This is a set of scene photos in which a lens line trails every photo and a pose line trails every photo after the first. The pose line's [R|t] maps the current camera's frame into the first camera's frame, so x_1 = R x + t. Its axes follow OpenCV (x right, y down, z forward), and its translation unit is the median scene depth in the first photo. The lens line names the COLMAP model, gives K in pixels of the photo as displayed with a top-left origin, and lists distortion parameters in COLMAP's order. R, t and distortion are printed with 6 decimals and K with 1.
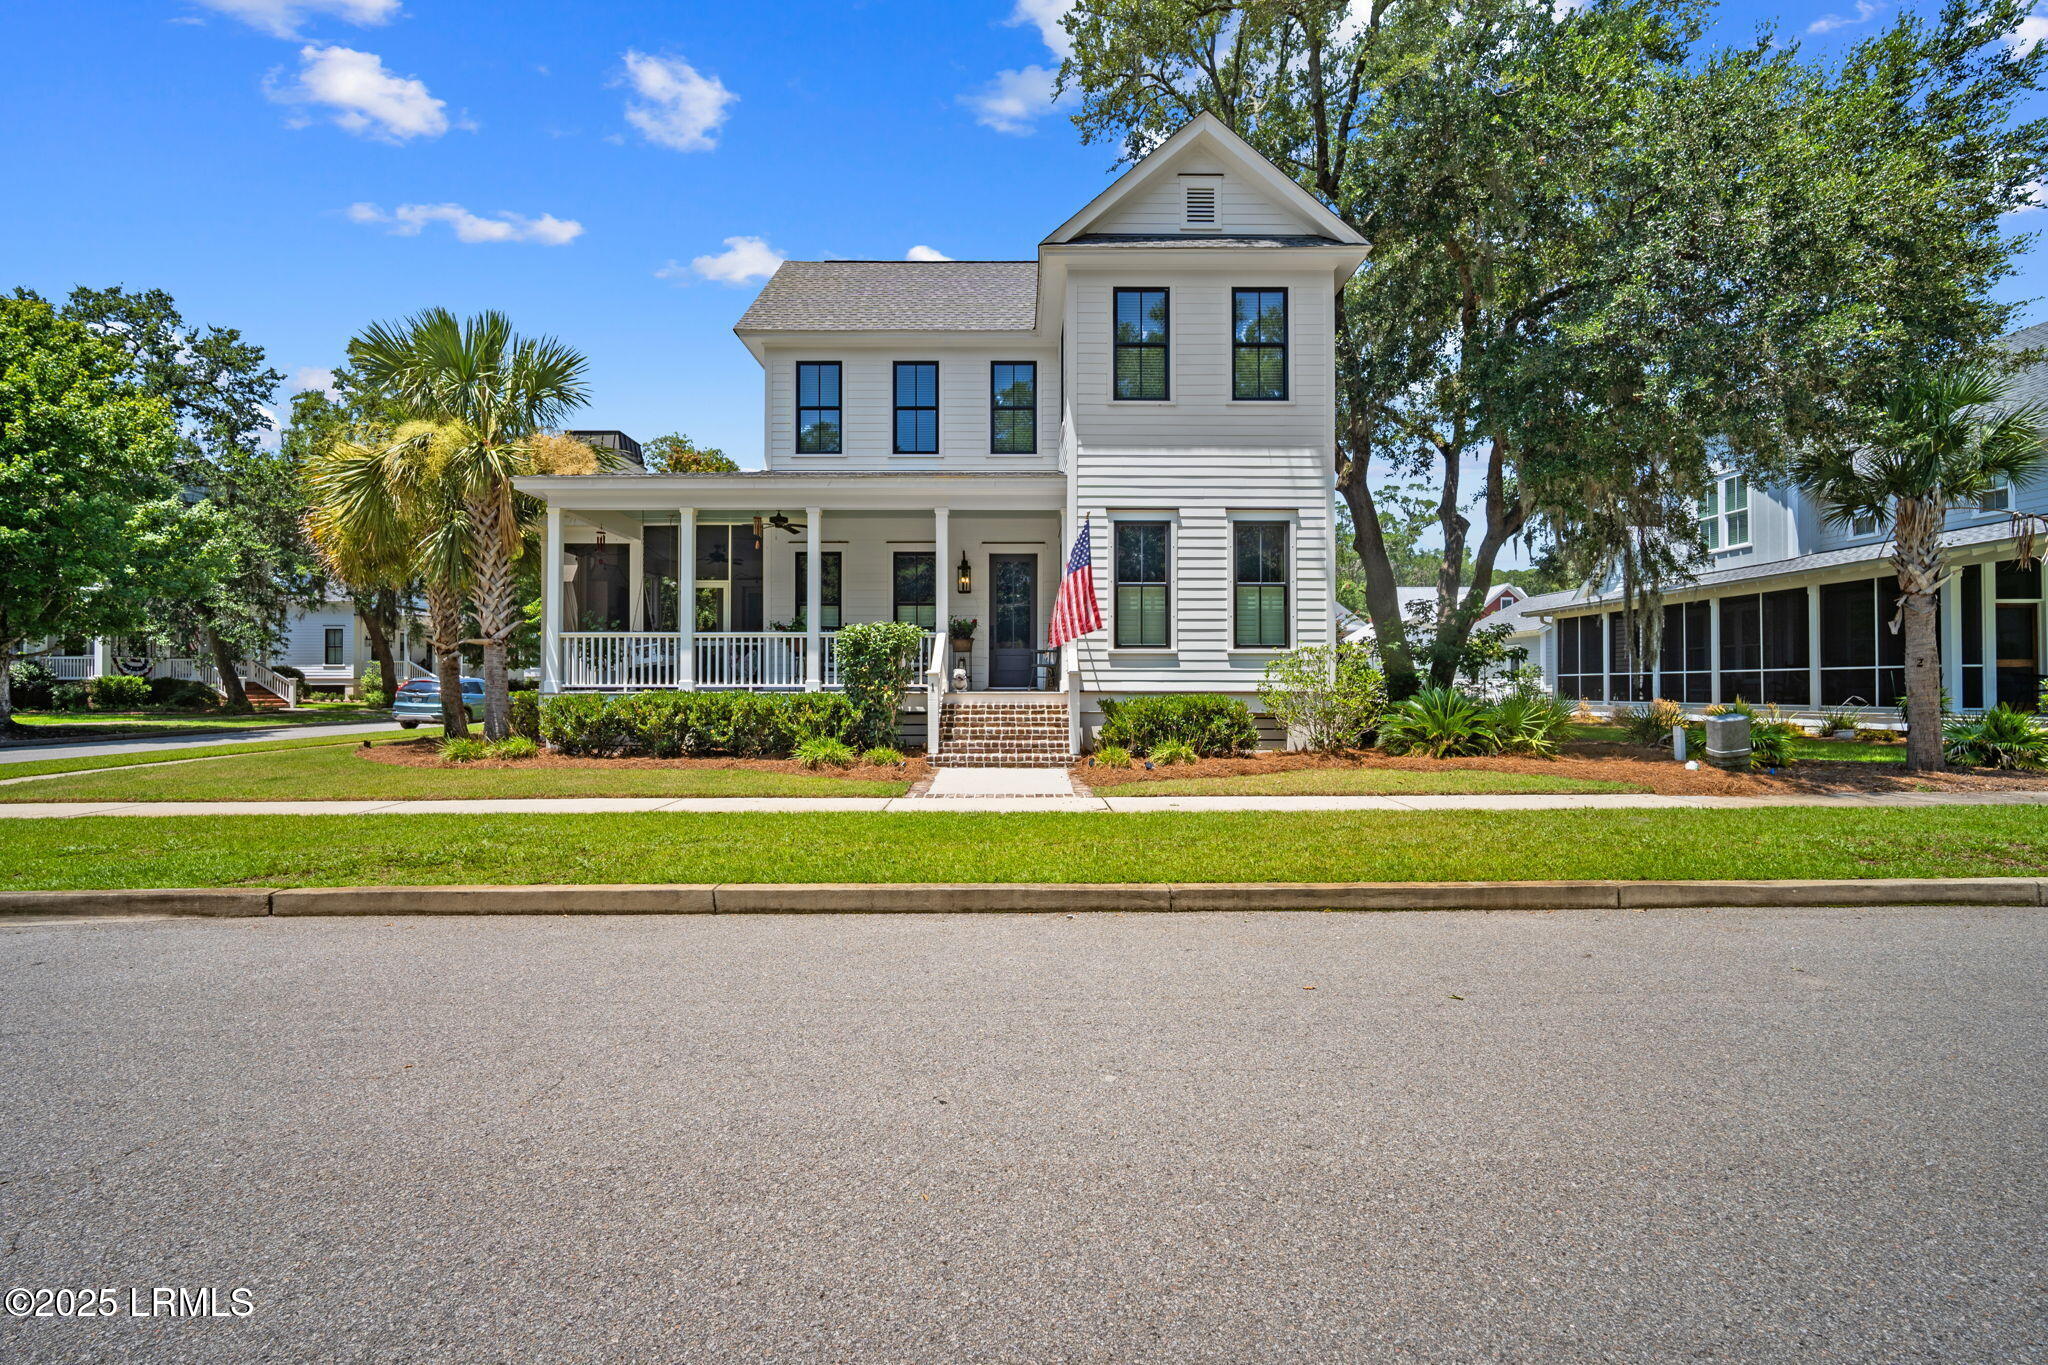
lens RADIAL K [[900.8, 0, 1024.0], [0, 900.8, 683.2], [0, 0, 1]] dist [-0.009437, 0.001942]
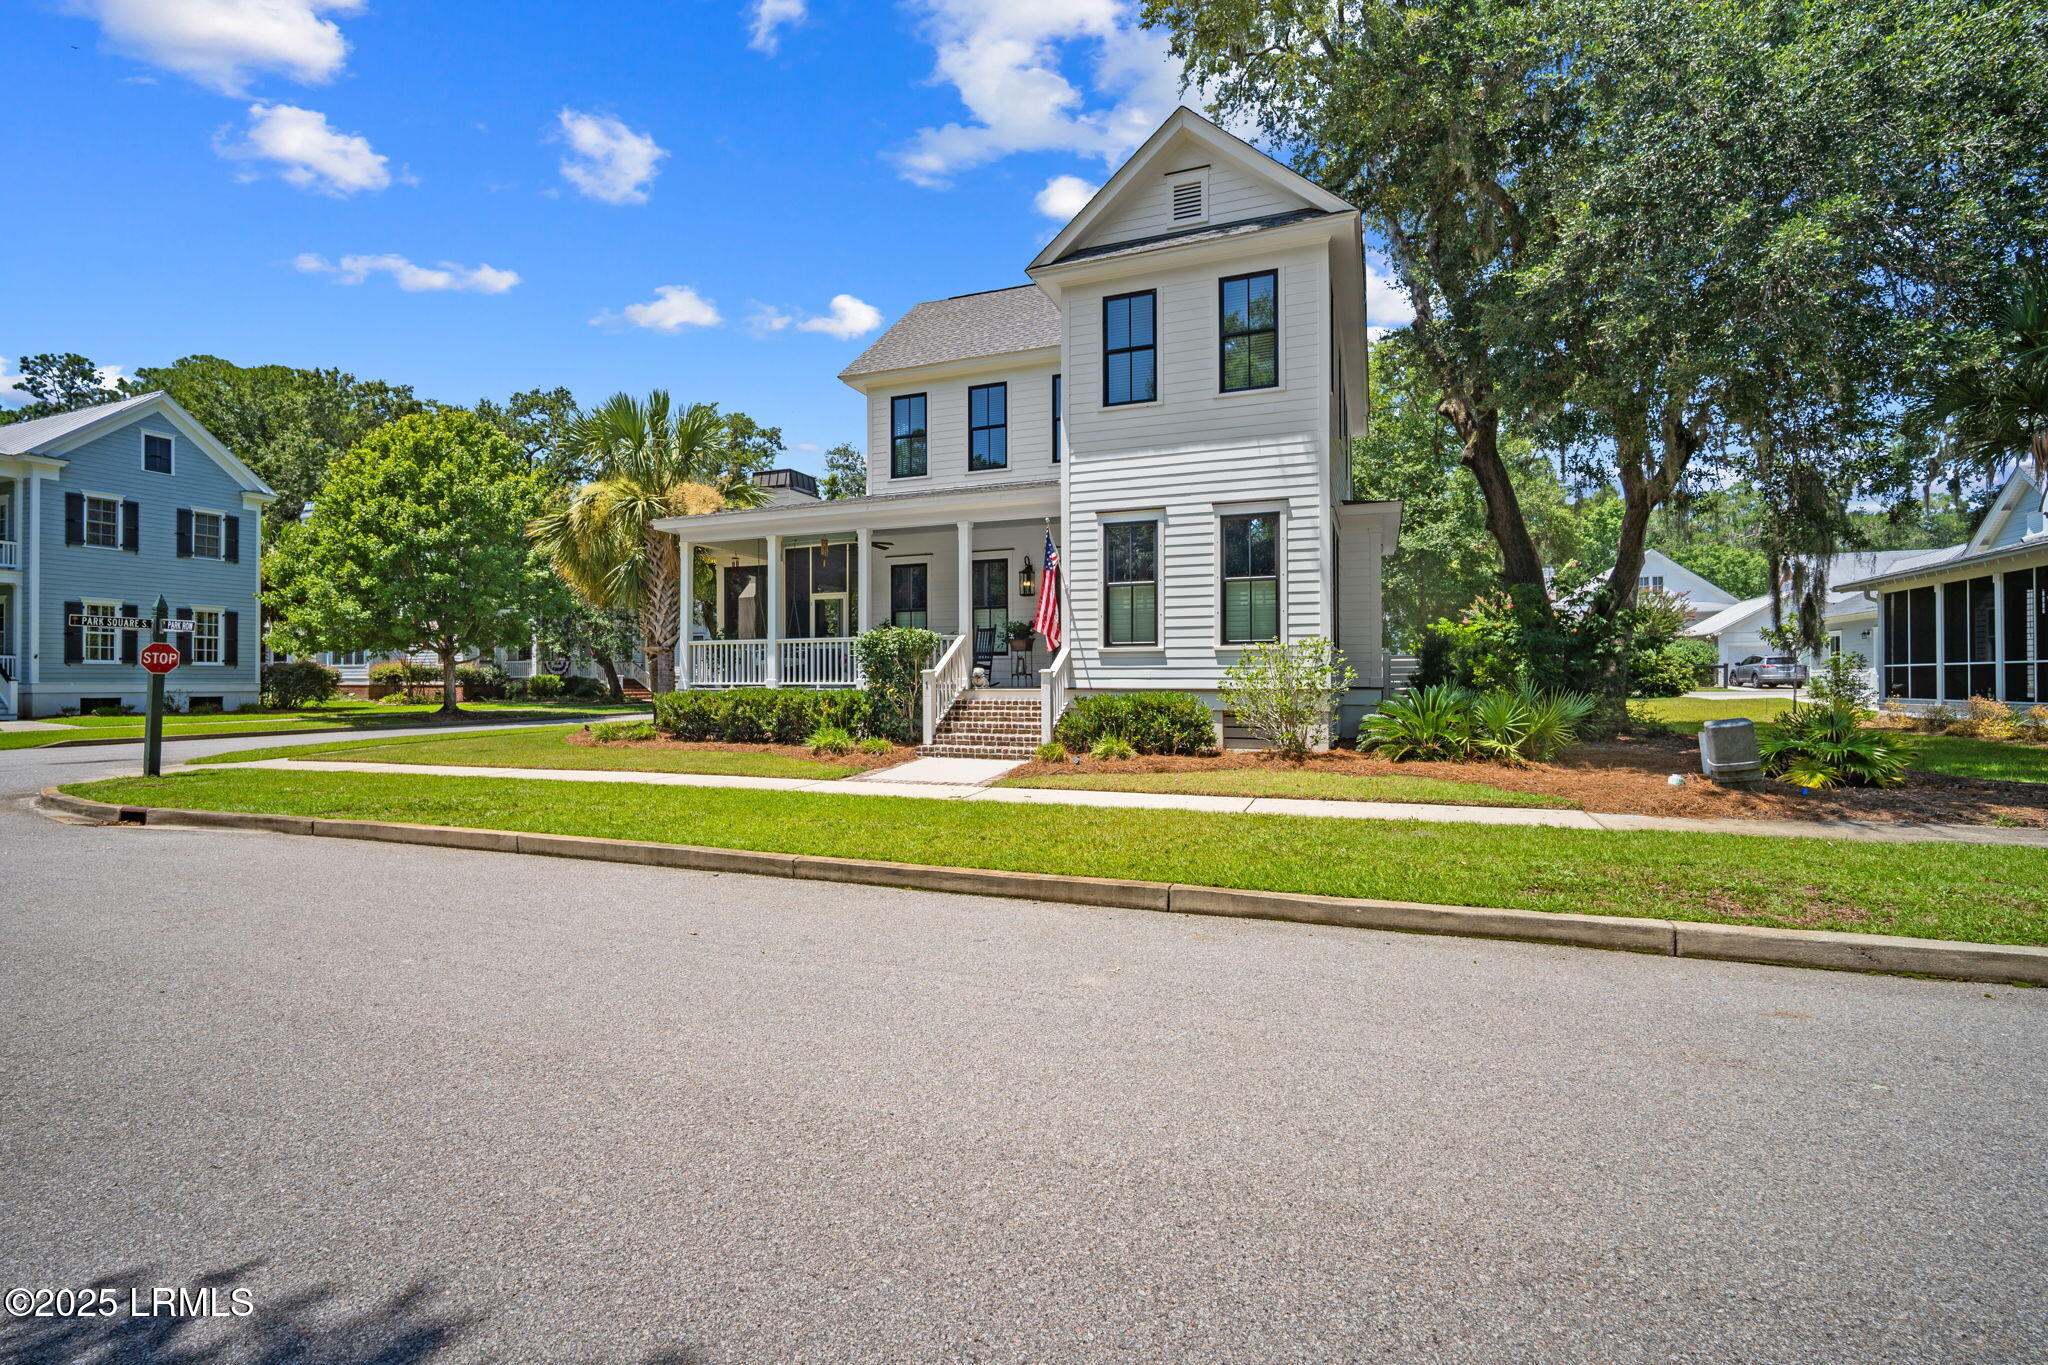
lens RADIAL K [[900.8, 0, 1024.7], [0, 900.8, 678.7], [0, 0, 1]] dist [-0.009437, 0.001942]
pose [[0.929171, -0.002825, -0.369639, 0.397099], [0.003639, 0.999992, 0.001506, -0.004231], [0.369632, -0.002745, 0.929174, 0.005990]]
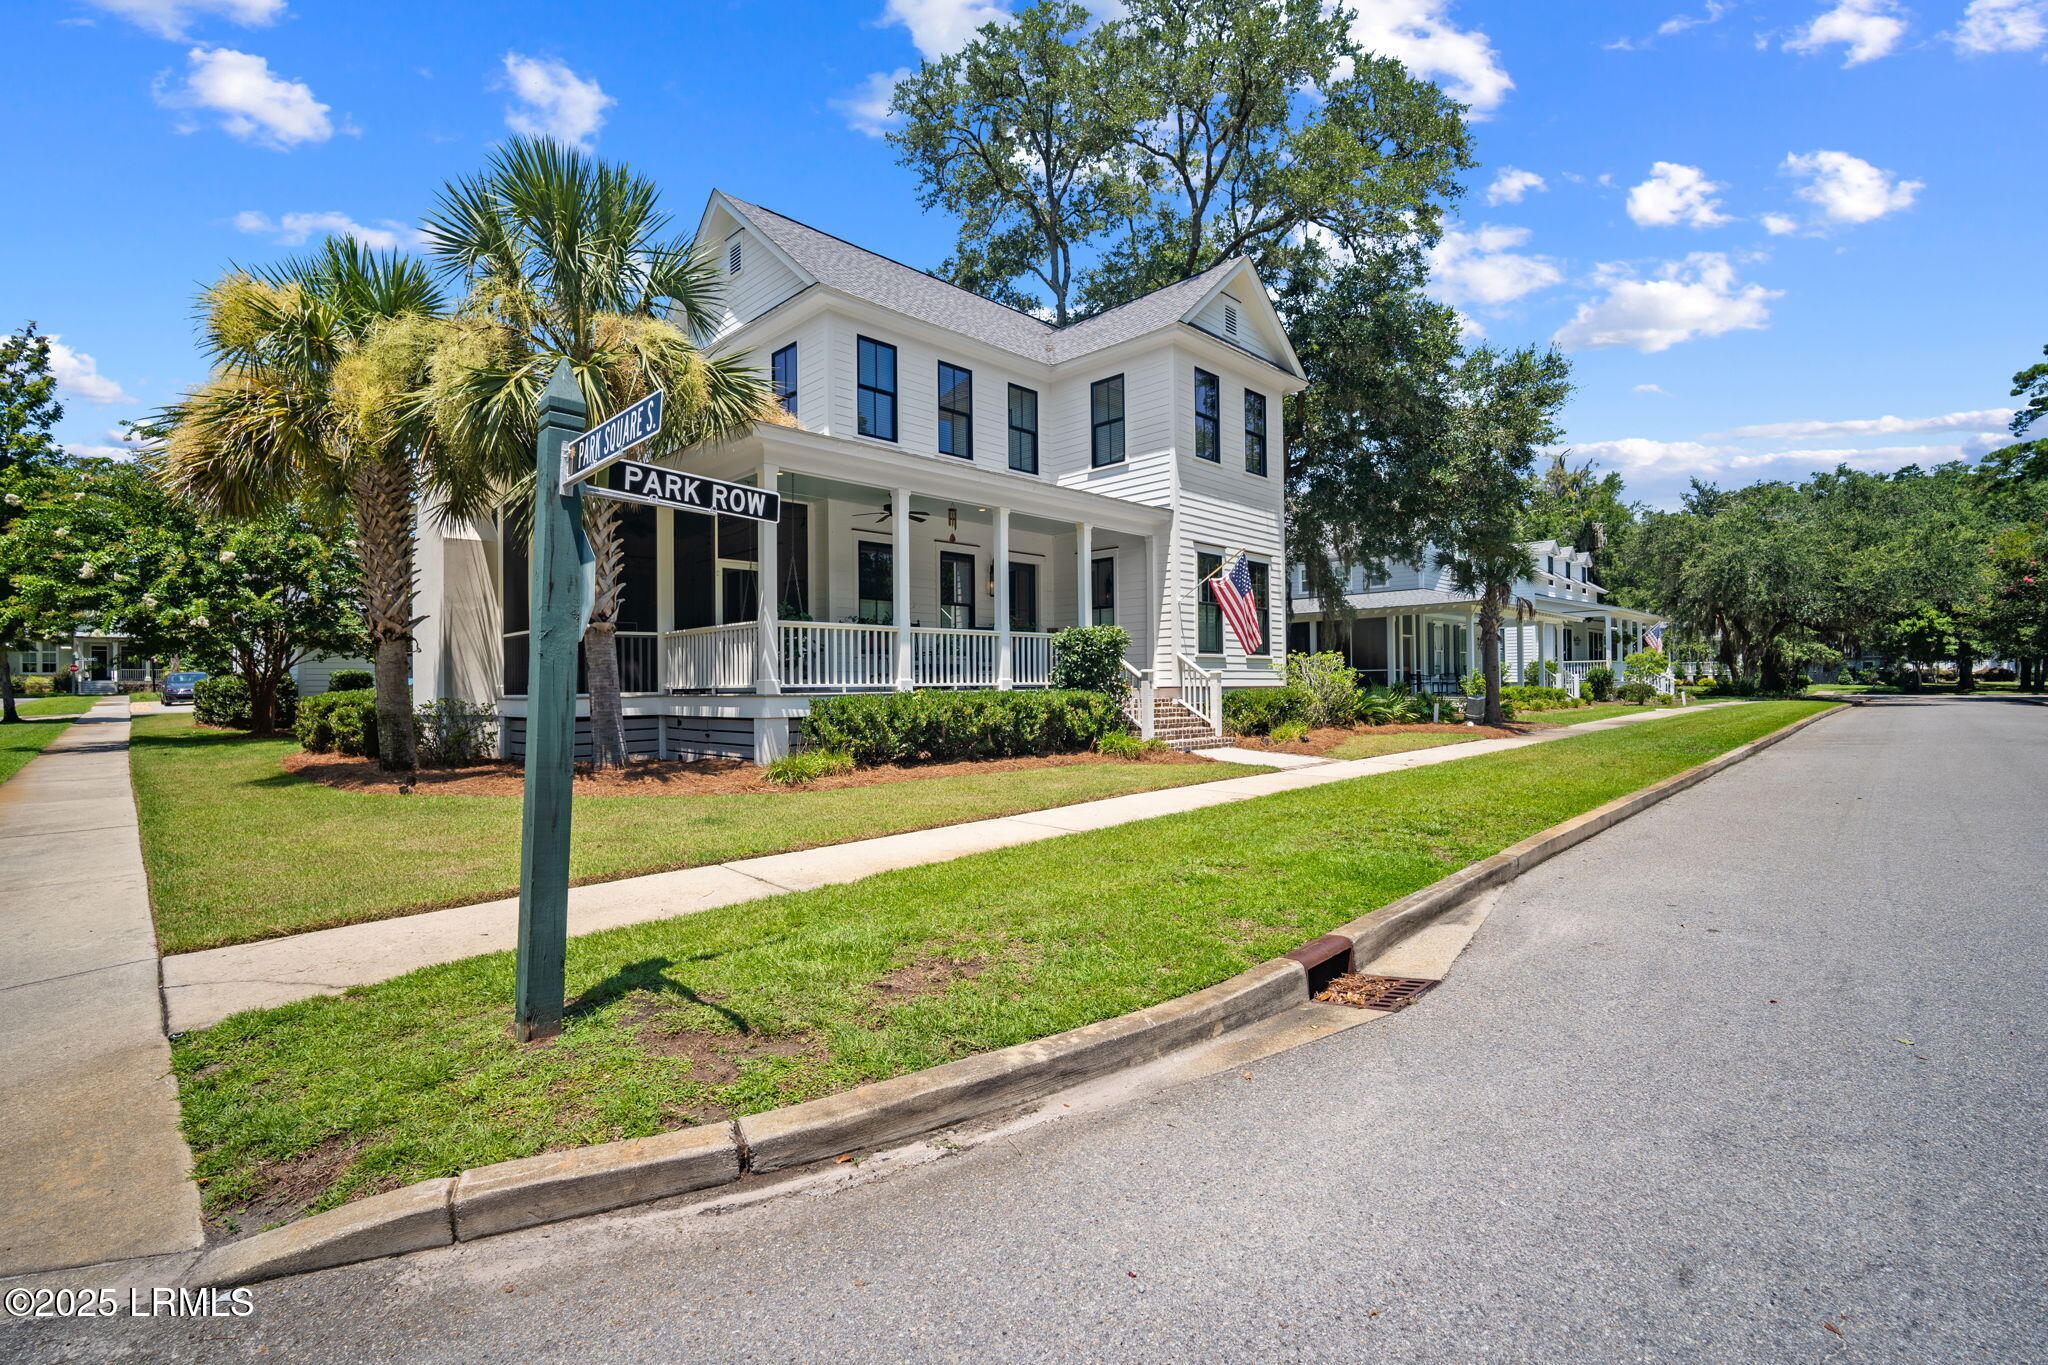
lens RADIAL K [[900.8, 0, 1007.5], [0, 900.8, 675.7], [0, 0, 1]] dist [-0.009437, 0.001942]
pose [[0.718849, 0.000582, 0.695166, -0.966914], [0.003595, 0.999983, -0.004555, -0.001973], [-0.695157, 0.005773, 0.718835, 0.278797]]
